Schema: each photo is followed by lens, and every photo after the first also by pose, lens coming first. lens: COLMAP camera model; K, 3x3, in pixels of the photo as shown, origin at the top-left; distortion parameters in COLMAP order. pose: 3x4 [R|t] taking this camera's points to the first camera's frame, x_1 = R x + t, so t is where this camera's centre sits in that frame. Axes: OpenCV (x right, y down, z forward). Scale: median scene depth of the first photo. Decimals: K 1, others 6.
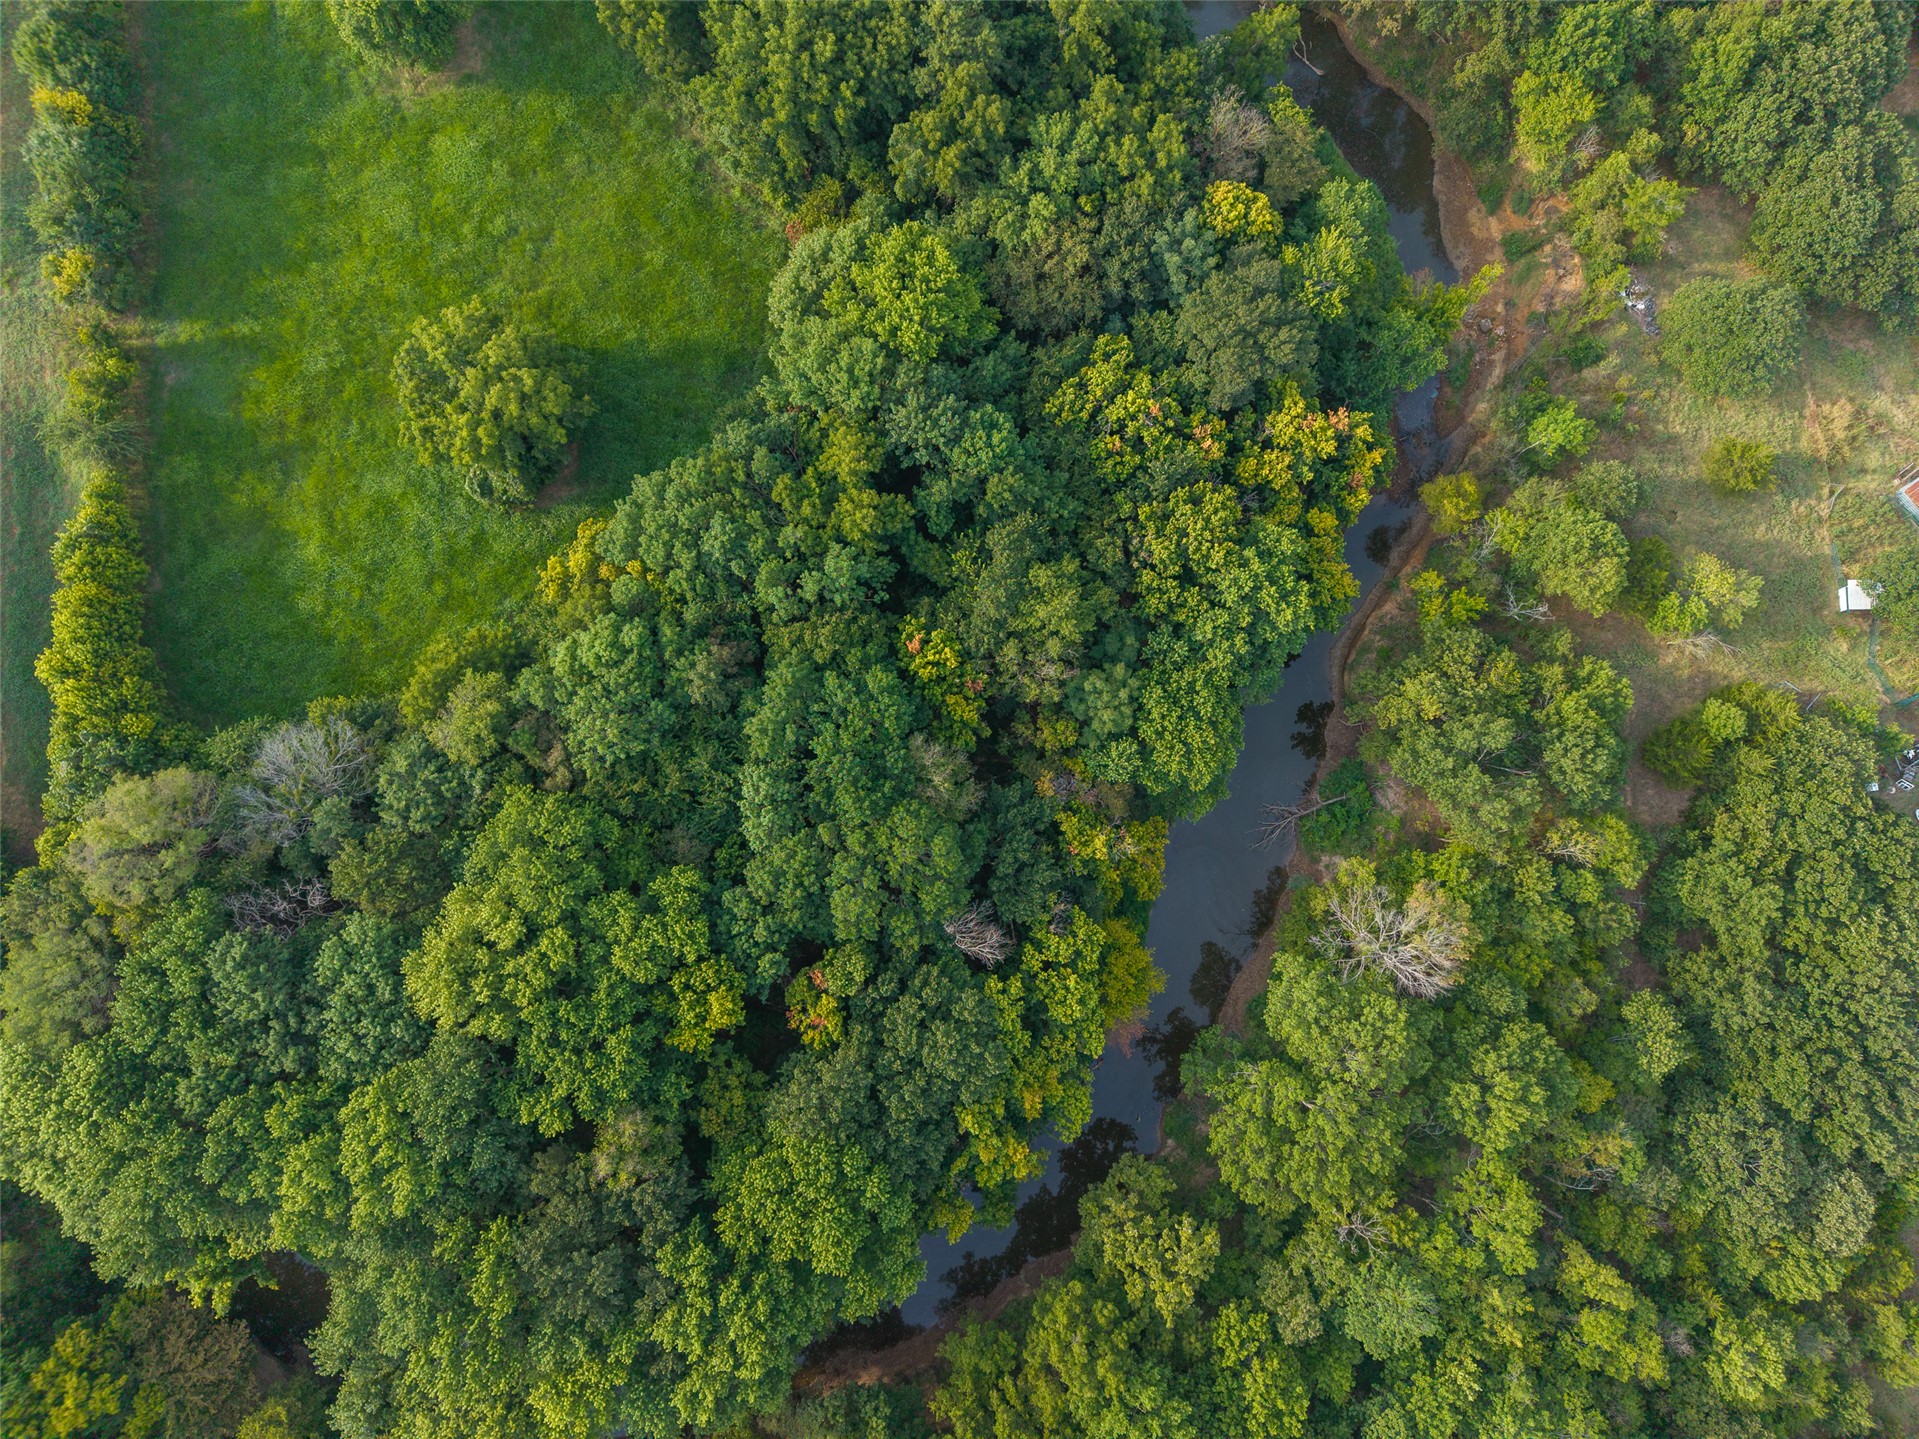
lens RADIAL K [[1325.7, 0, 934.7], [0, 1325.7, 722.5], [0, 0, 1]] dist [0.022241, -0.016037]
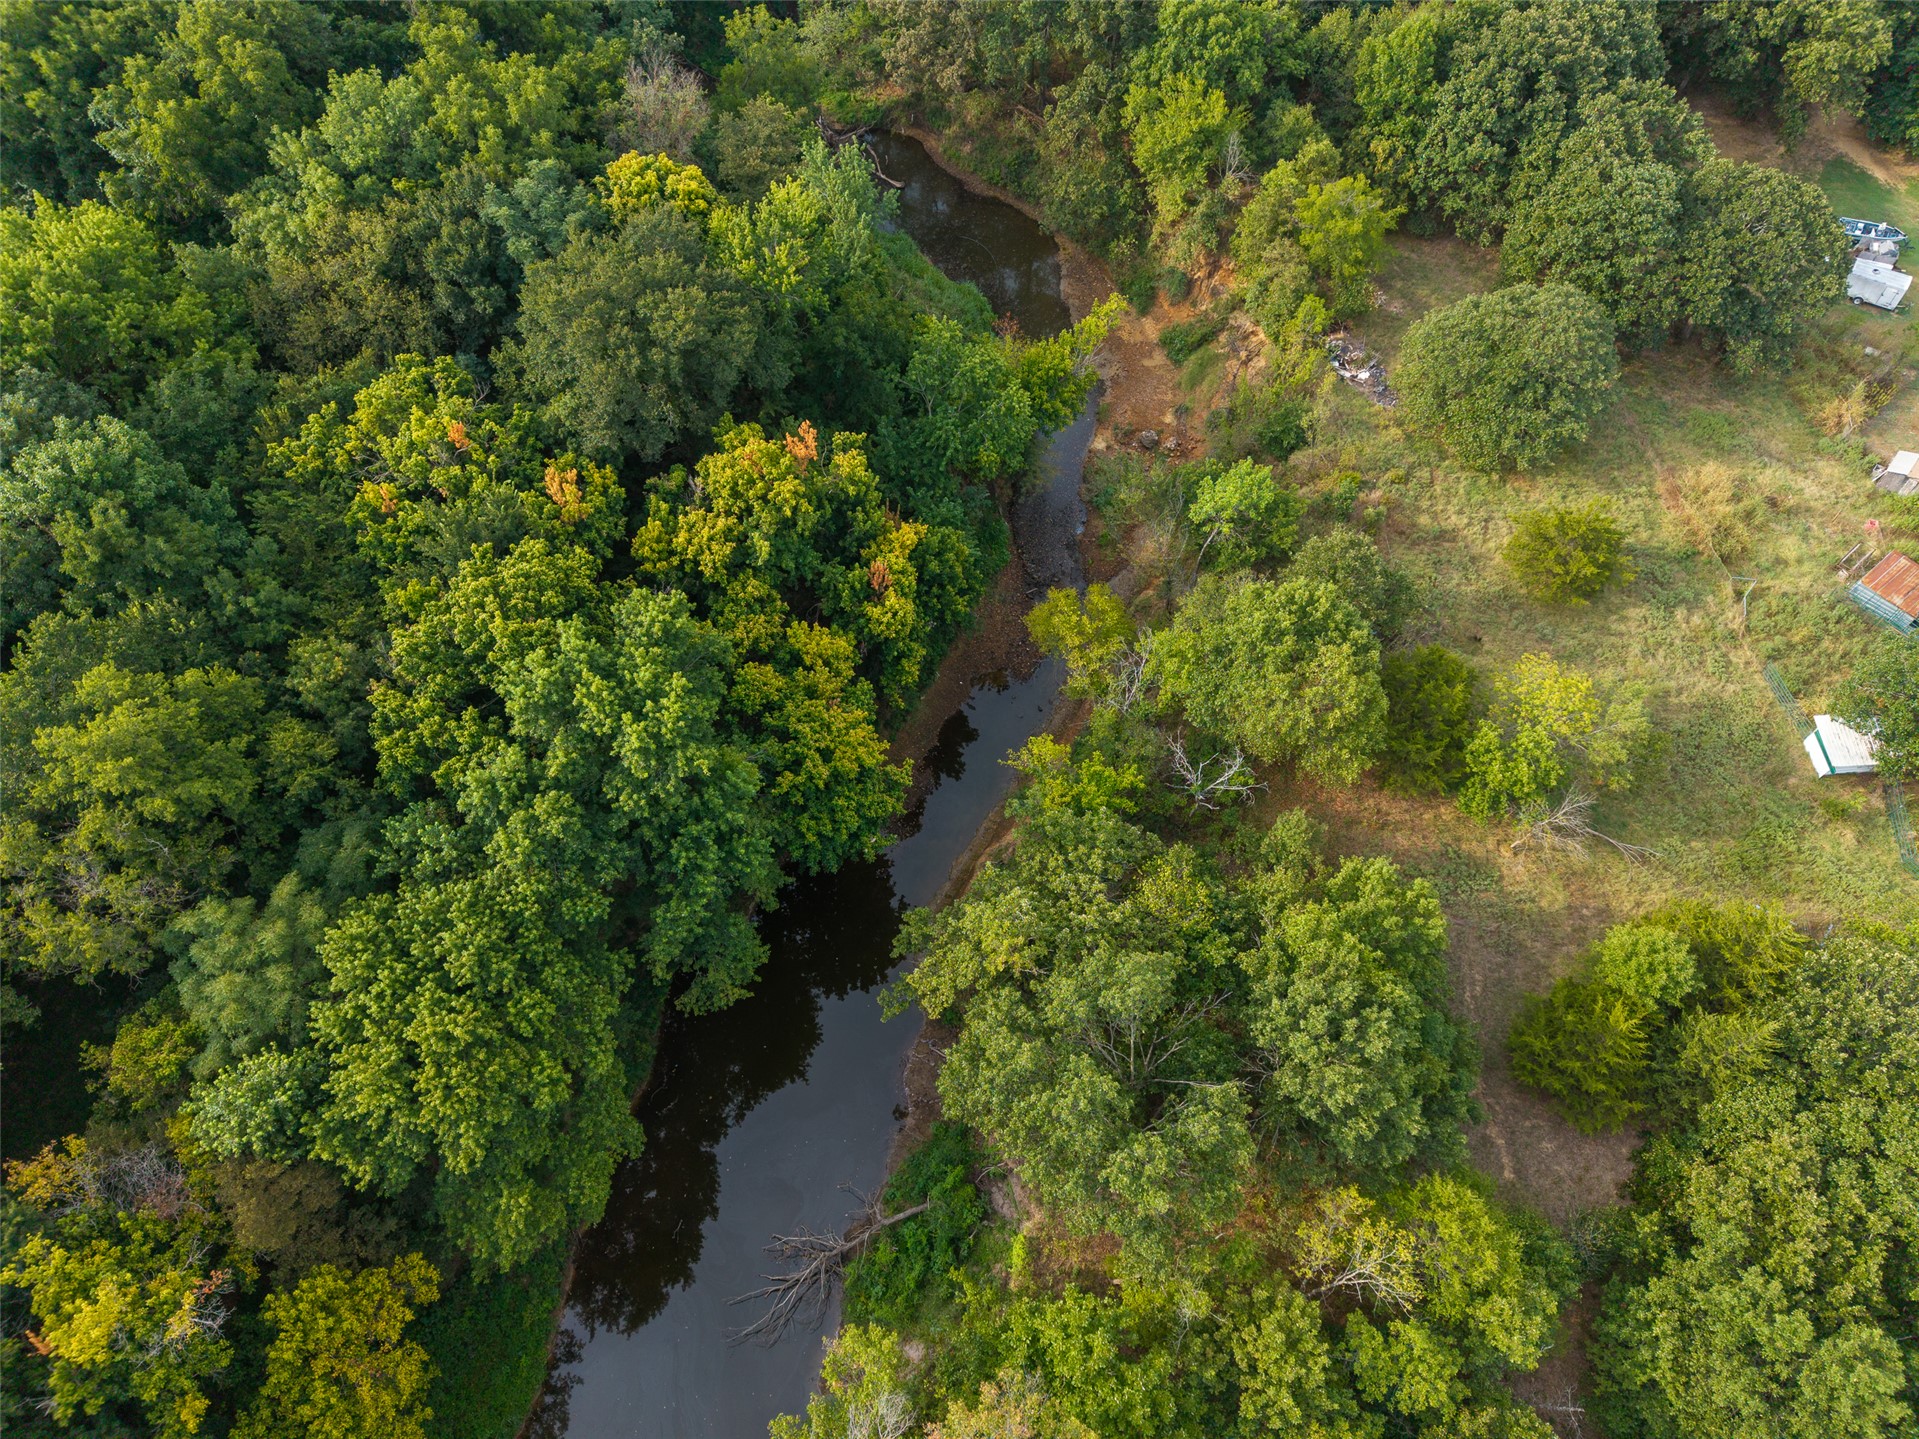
lens RADIAL K [[1286.3, 0, 969.5], [0, 1286.3, 736.9], [0, 0, 1]] dist [0.025280, -0.018623]
pose [[0.998461, -0.046064, 0.030893, 0.353604], [0.054645, 0.912329, -0.405794, 0.101619], [-0.009492, 0.406858, 0.913442, 0.570973]]
